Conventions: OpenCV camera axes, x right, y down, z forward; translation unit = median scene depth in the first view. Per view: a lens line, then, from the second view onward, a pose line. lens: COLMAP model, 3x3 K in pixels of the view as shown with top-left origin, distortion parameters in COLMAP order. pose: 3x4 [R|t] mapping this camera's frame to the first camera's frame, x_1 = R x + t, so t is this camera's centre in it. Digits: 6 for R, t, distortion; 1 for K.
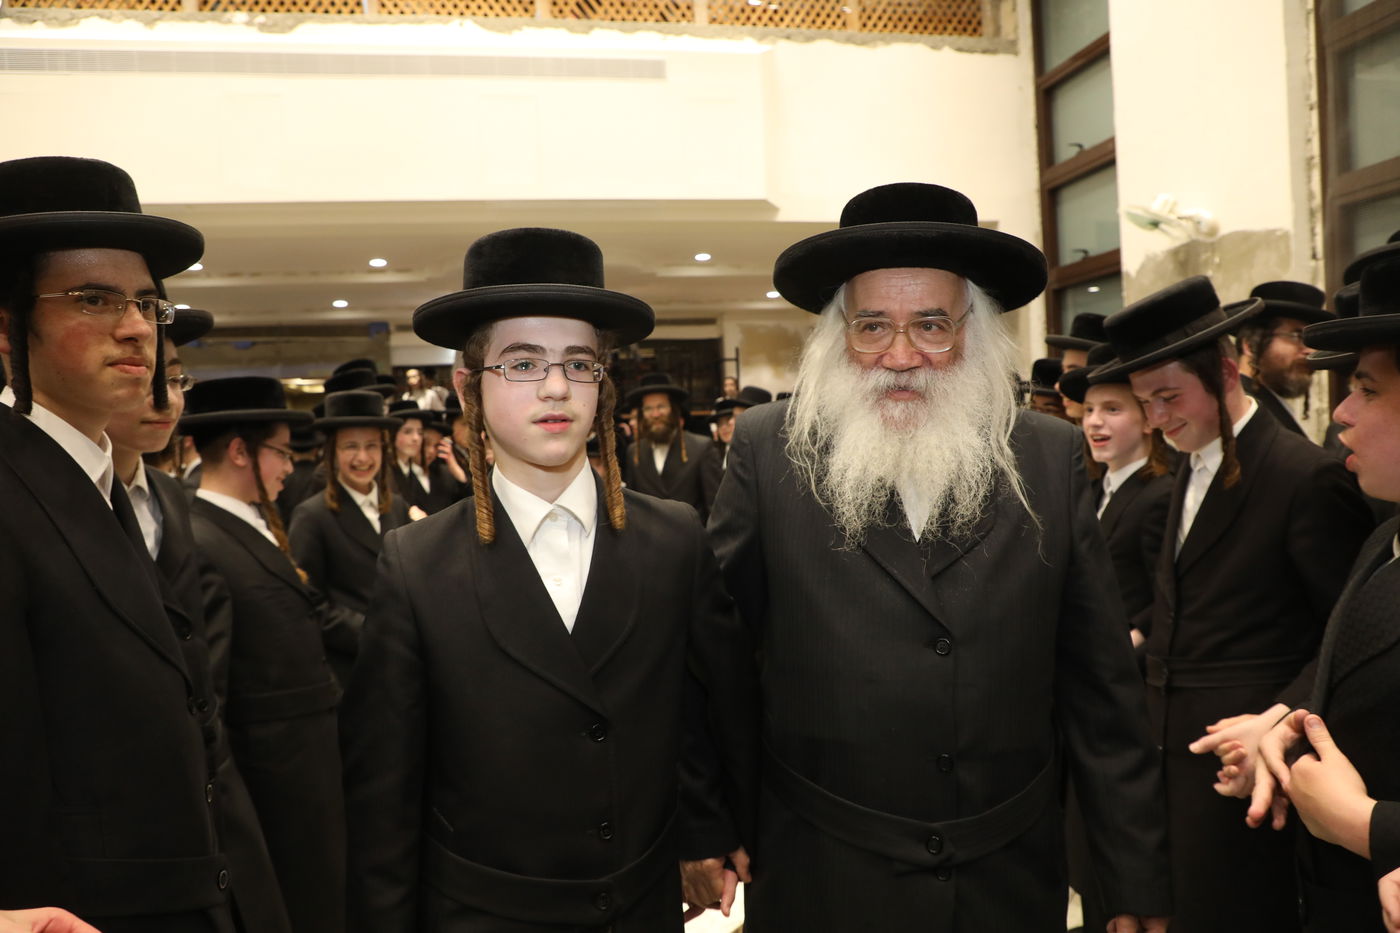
lens RADIAL K [[955.6, 0, 711.9], [0, 955.6, 470.7], [0, 0, 1]] dist [-0.069522, 0.032882]
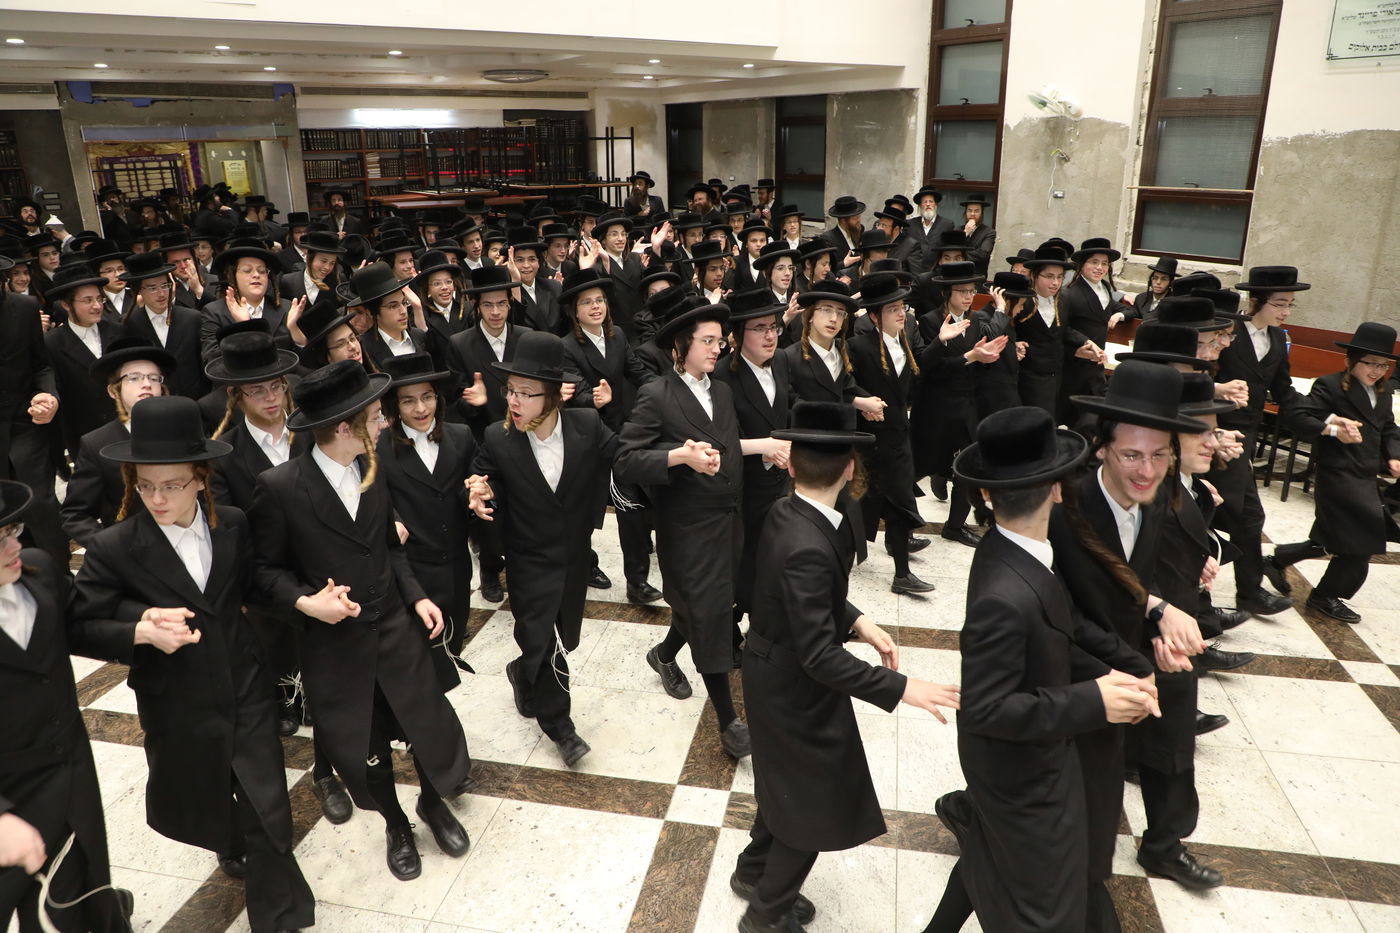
lens RADIAL K [[955.6, 0, 707.0], [0, 955.6, 466.2], [0, 0, 1]] dist [-0.069522, 0.032882]
pose [[0.920381, -0.088663, 0.380838, -0.594722], [-0.022010, 0.960663, 0.276843, -0.085954], [-0.390403, -0.263184, 0.882224, -0.281842]]
